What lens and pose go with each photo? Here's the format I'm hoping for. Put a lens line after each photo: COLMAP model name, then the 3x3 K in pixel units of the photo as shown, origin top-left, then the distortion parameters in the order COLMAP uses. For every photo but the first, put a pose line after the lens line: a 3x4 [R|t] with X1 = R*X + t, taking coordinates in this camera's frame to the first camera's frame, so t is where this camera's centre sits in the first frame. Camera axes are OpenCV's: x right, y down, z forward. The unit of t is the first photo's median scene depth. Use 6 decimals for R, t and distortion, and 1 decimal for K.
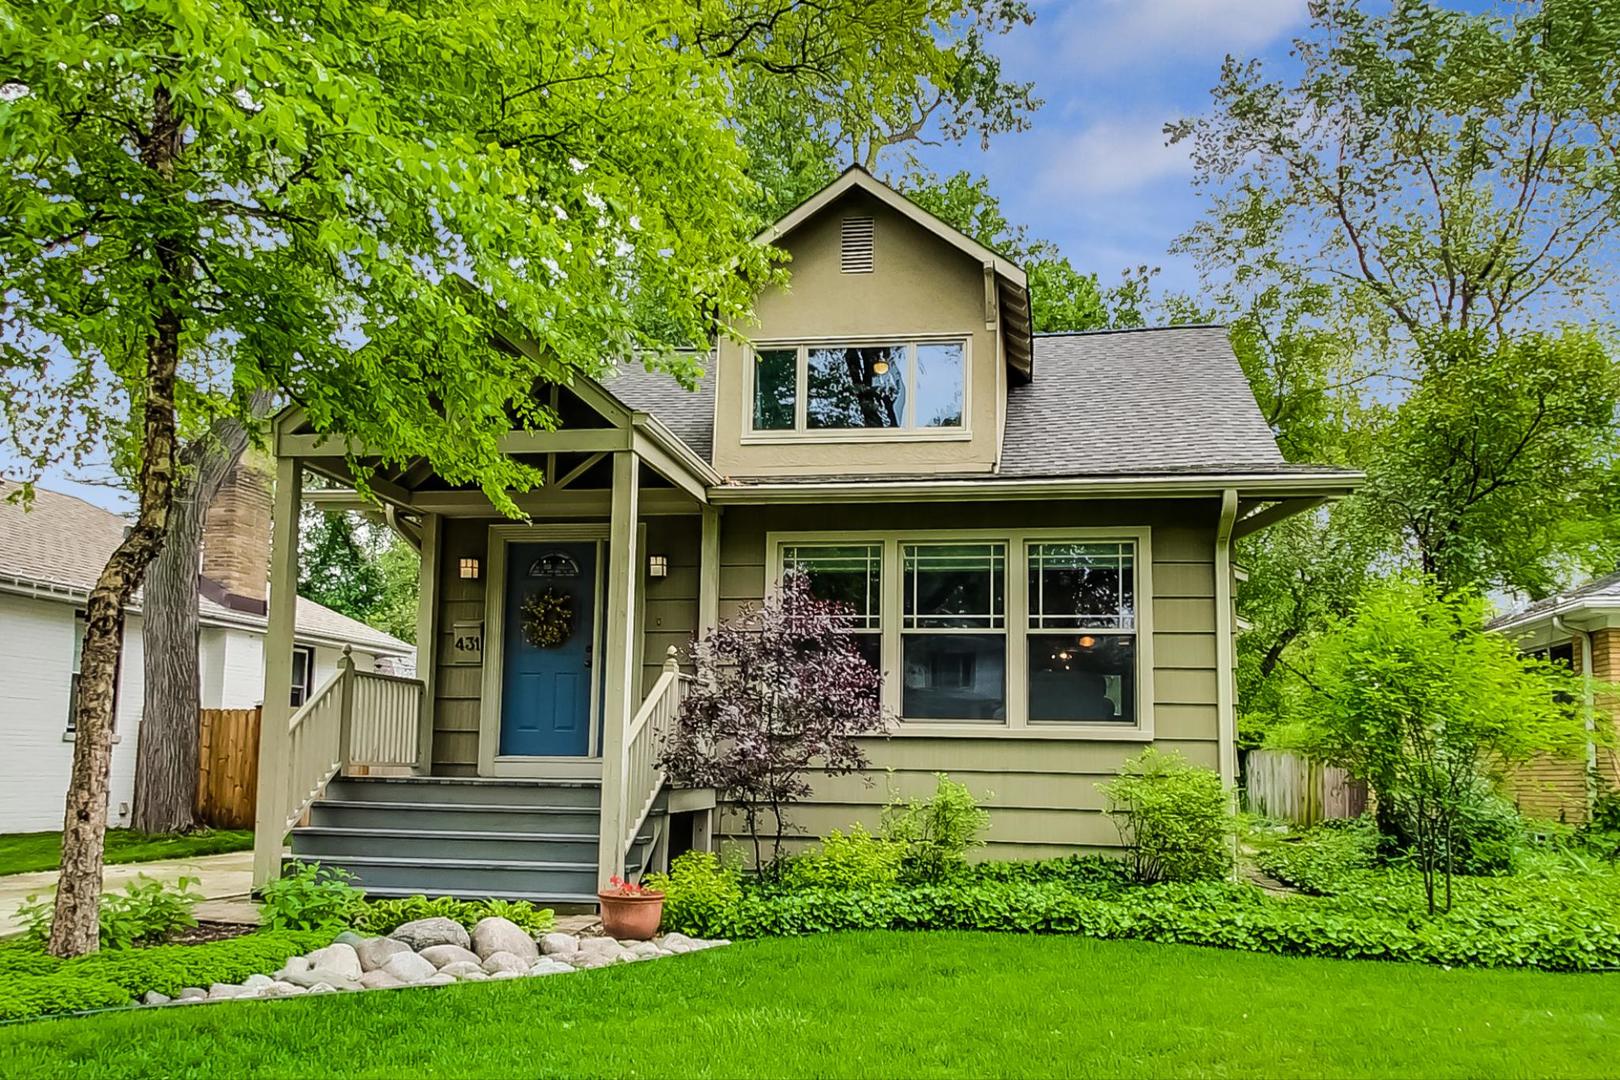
lens RADIAL K [[1332.9, 0, 811.1], [0, 1332.9, 550.4], [0, 0, 1]] dist [0.014796, 0.000041]
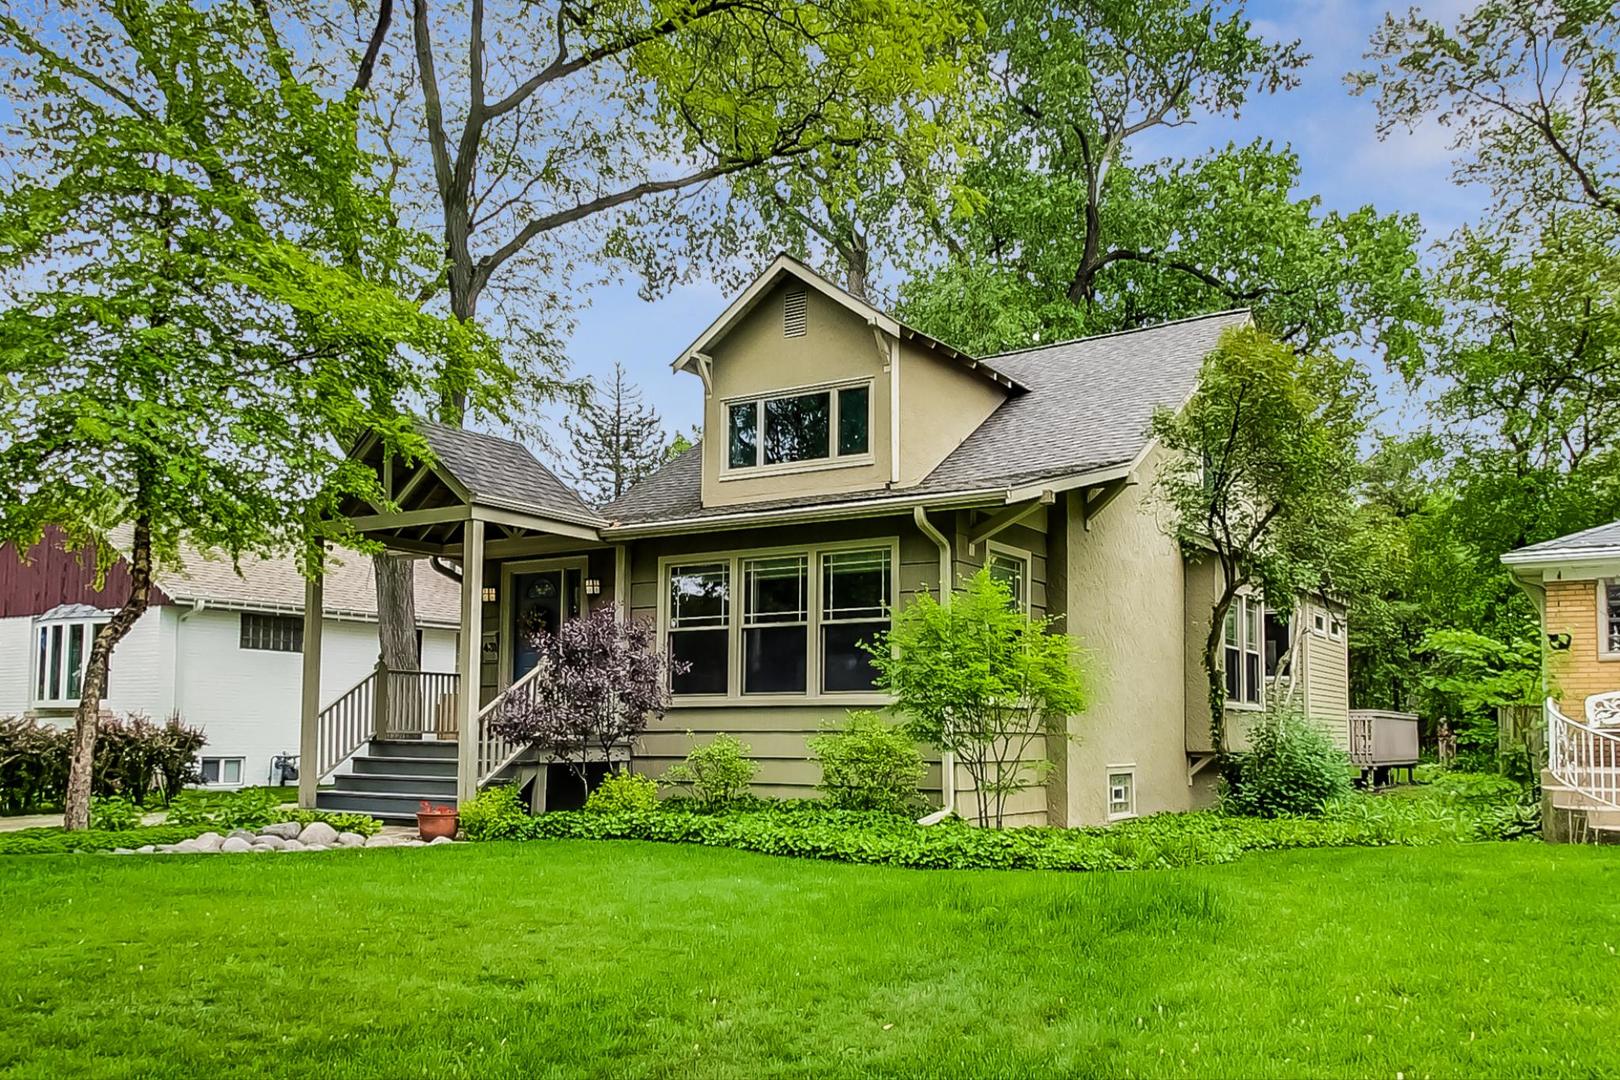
lens RADIAL K [[1332.9, 0, 809.2], [0, 1332.9, 533.3], [0, 0, 1]] dist [0.014796, 0.000041]
pose [[0.924620, -0.070938, -0.374227, 0.635204], [0.073002, 0.997294, -0.008678, -0.015535], [0.373830, -0.019295, 0.927296, -0.199041]]
